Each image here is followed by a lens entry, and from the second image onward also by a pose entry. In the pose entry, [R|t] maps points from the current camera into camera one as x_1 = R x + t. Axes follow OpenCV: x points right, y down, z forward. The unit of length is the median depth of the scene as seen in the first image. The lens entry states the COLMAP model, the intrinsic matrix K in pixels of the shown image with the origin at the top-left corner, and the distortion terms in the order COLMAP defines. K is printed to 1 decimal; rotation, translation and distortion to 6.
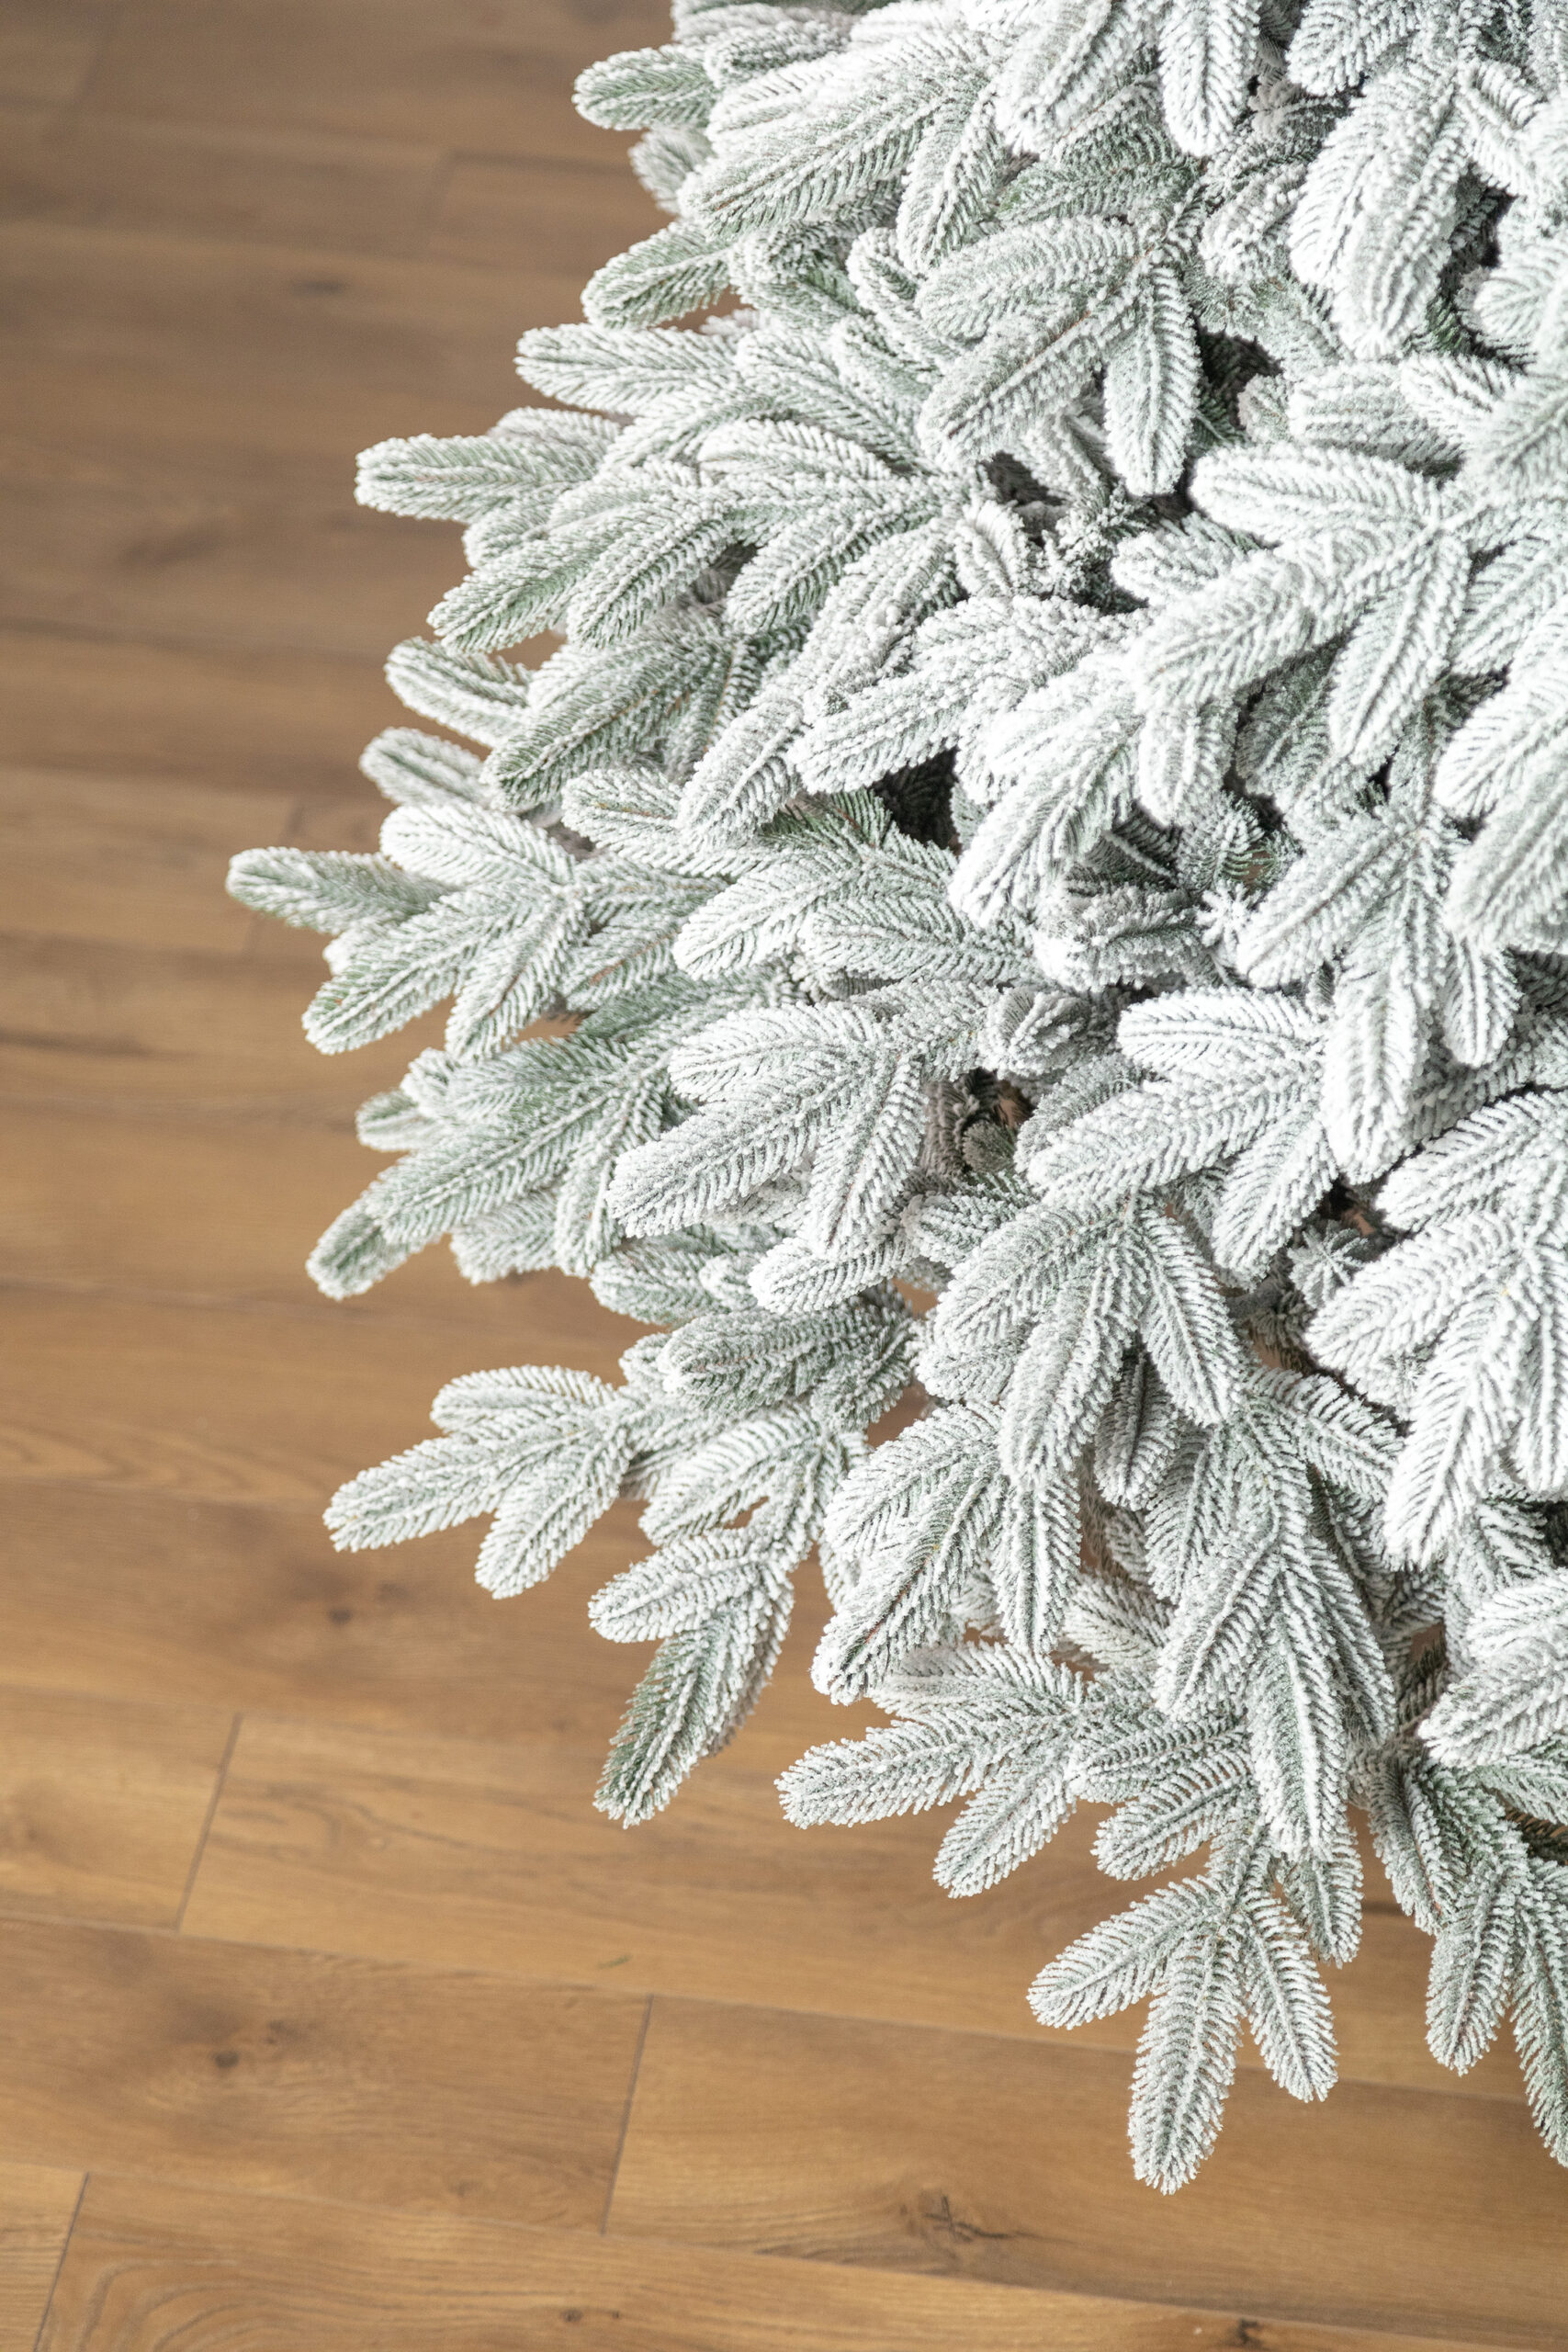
lens RADIAL K [[6430.7, 0, 784.9], [0, 6430.7, 1209.3], [0, 0, 1]] dist [0.065550, -0.515185]
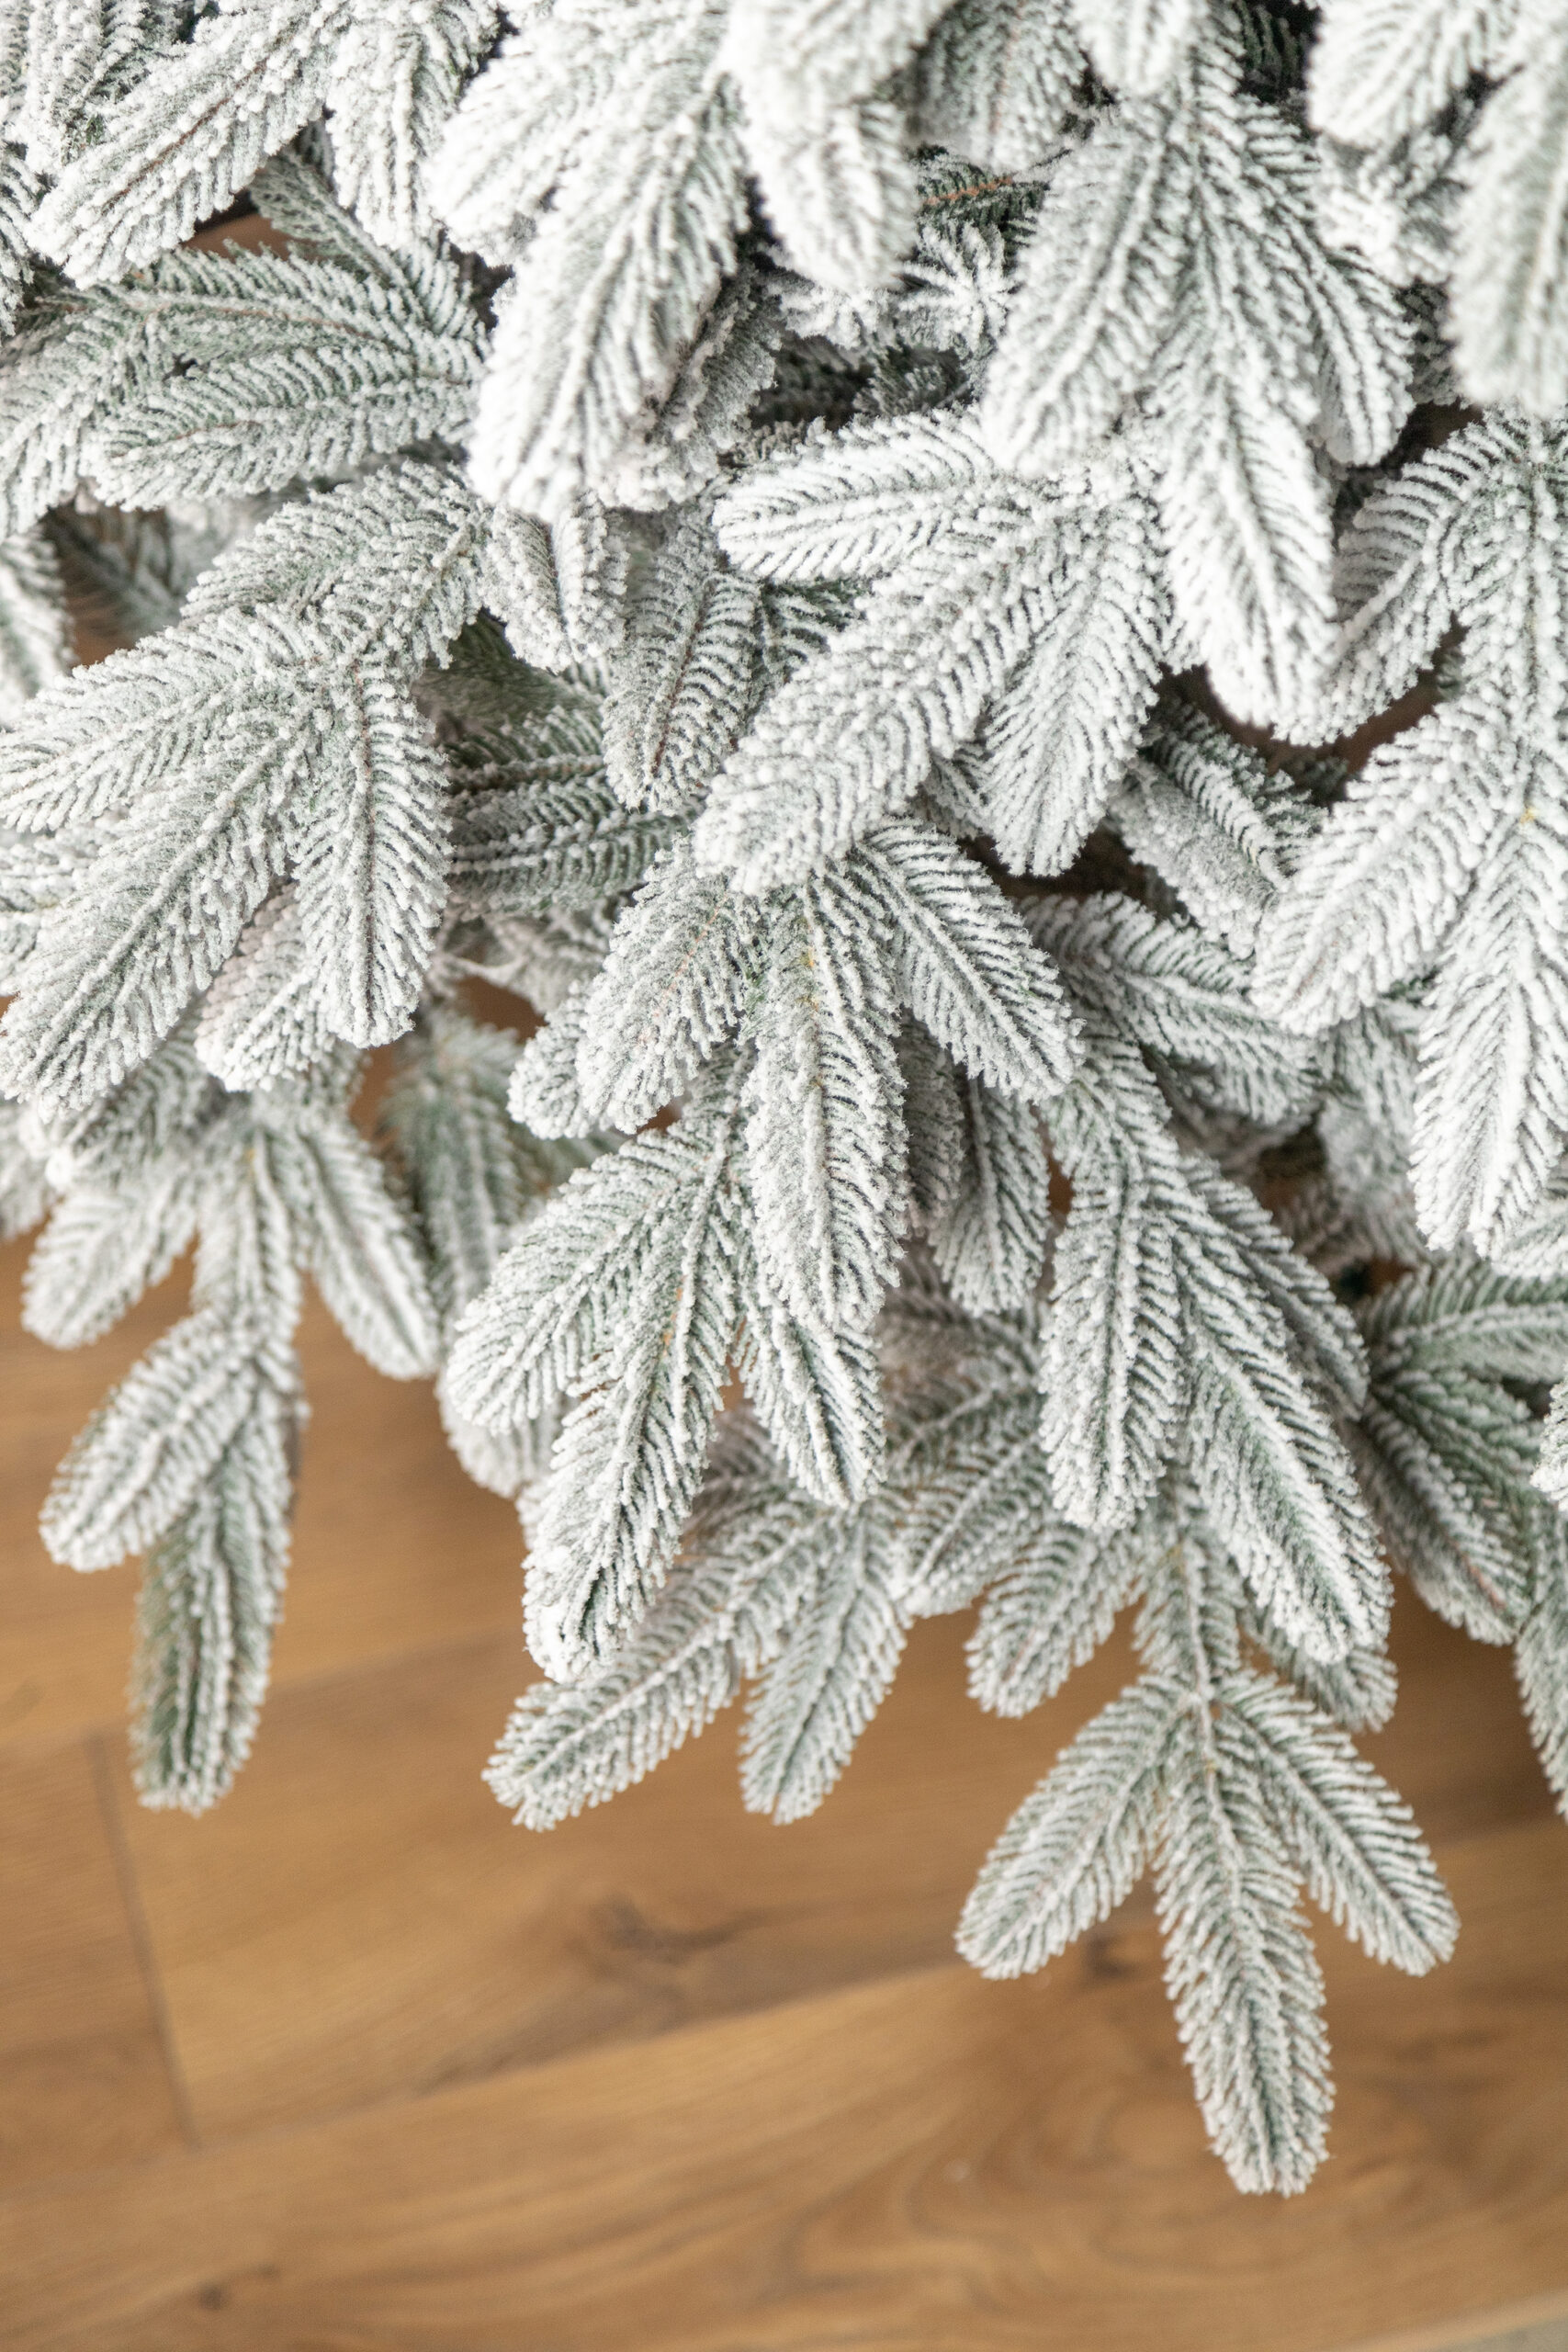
lens RADIAL K [[6430.7, 0, 784.9], [0, 6430.7, 1209.3], [0, 0, 1]] dist [0.065550, -0.515185]
pose [[0.922279, -0.341718, 0.180638, -0.070150], [0.274587, 0.908149, 0.316019, -0.154847], [-0.272036, -0.241857, 0.931398, 0.422985]]
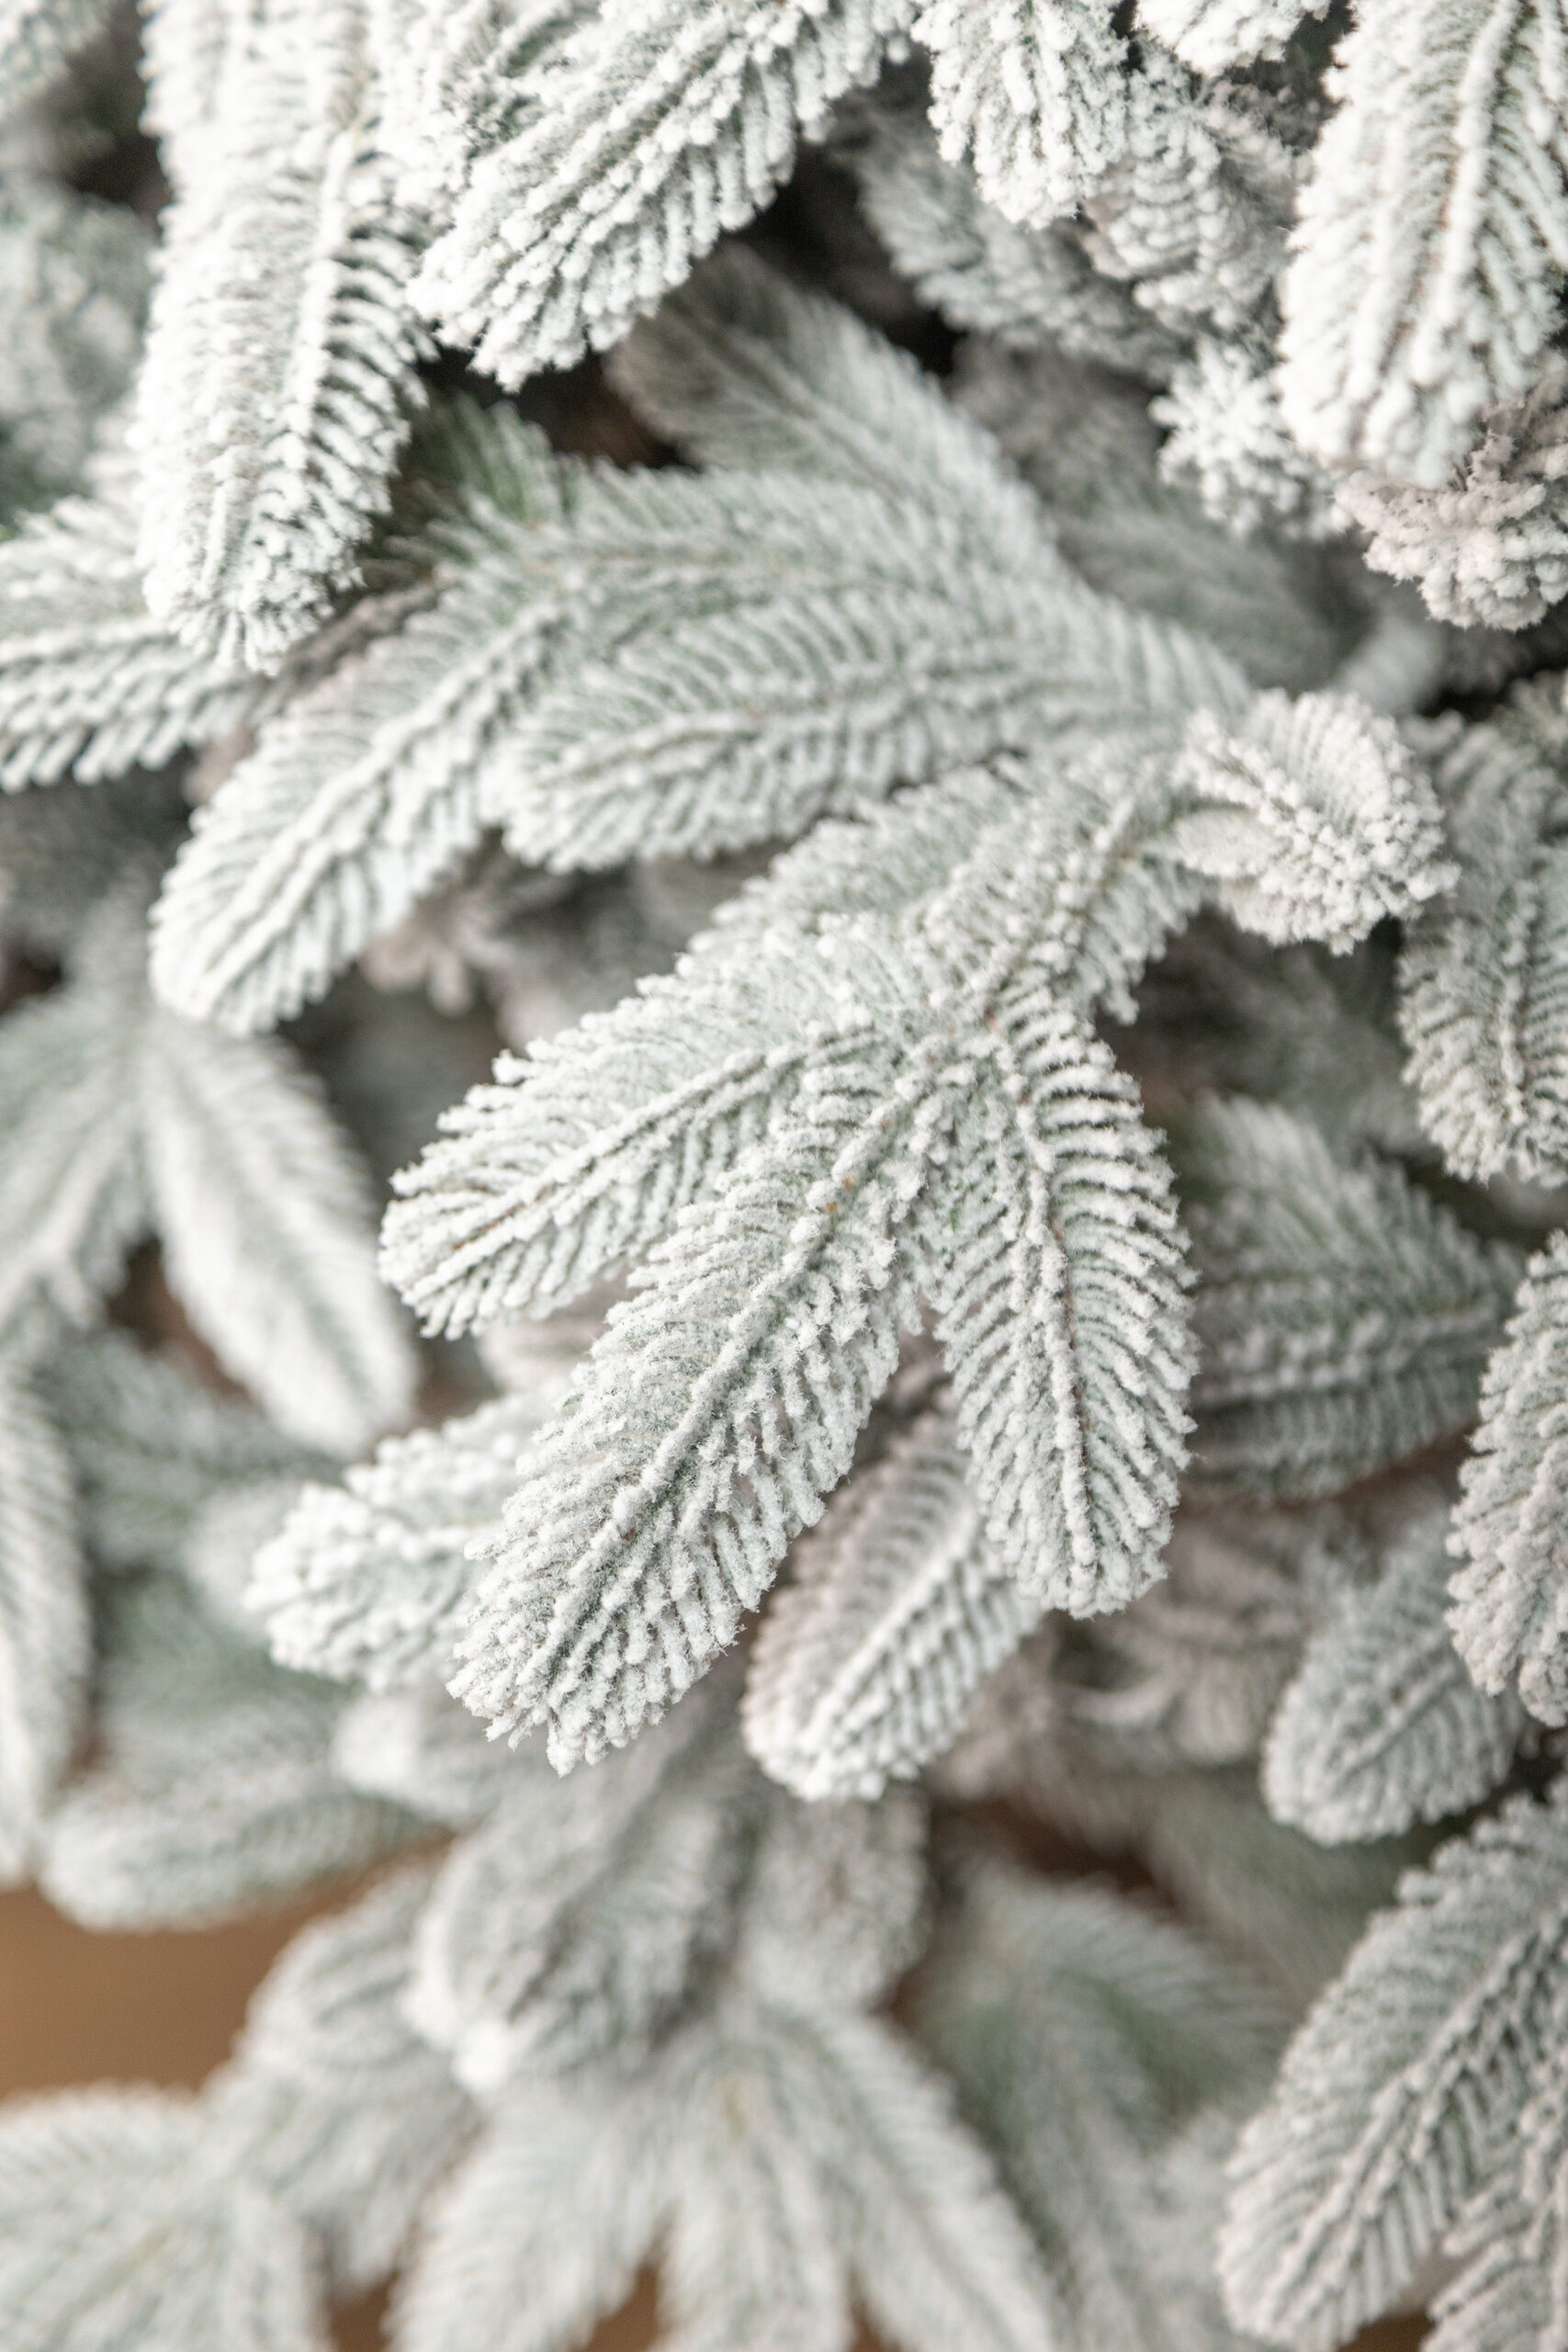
lens RADIAL K [[6430.7, 0, 784.9], [0, 6430.7, 1209.3], [0, 0, 1]] dist [0.065550, -0.515185]
pose [[0.881164, -0.364754, 0.300841, -0.106050], [0.360531, 0.929997, 0.071577, -0.033049], [-0.305889, 0.045392, 0.950984, 0.686532]]
